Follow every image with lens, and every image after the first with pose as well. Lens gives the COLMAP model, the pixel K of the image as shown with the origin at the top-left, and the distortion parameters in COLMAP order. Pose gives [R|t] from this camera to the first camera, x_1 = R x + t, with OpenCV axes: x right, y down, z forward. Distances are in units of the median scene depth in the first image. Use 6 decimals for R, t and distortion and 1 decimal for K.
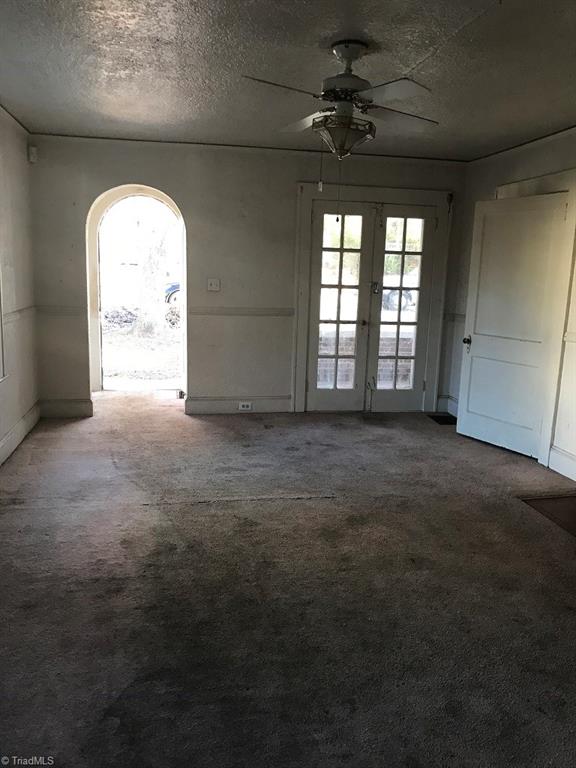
lens RADIAL K [[633.6, 0, 288.0], [0, 633.6, 384.2], [0, 0, 1]] dist [-0.013921, 0.004984]
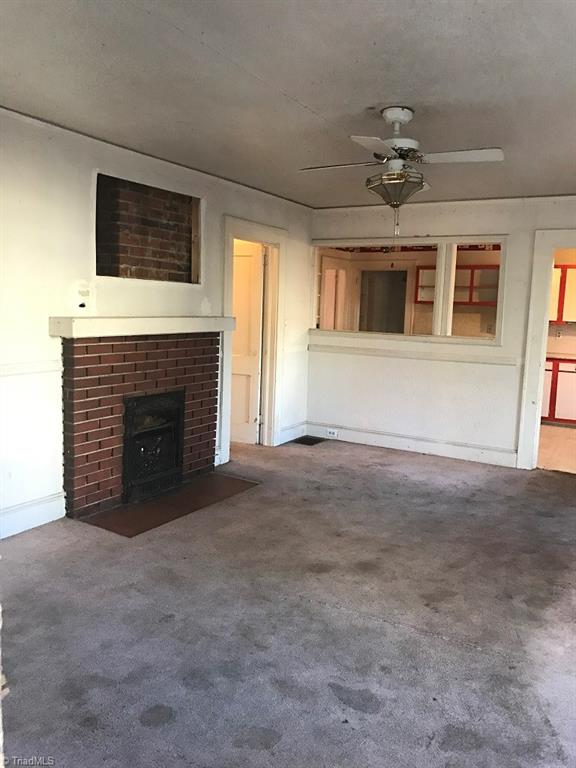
lens RADIAL K [[633.6, 0, 289.9], [0, 633.6, 385.5], [0, 0, 1]] dist [-0.013921, 0.004984]
pose [[-0.759559, -0.140429, 0.635098, -0.432464], [0.059188, 0.957442, 0.282491, -0.326630], [-0.647740, 0.252159, -0.718922, 1.687669]]
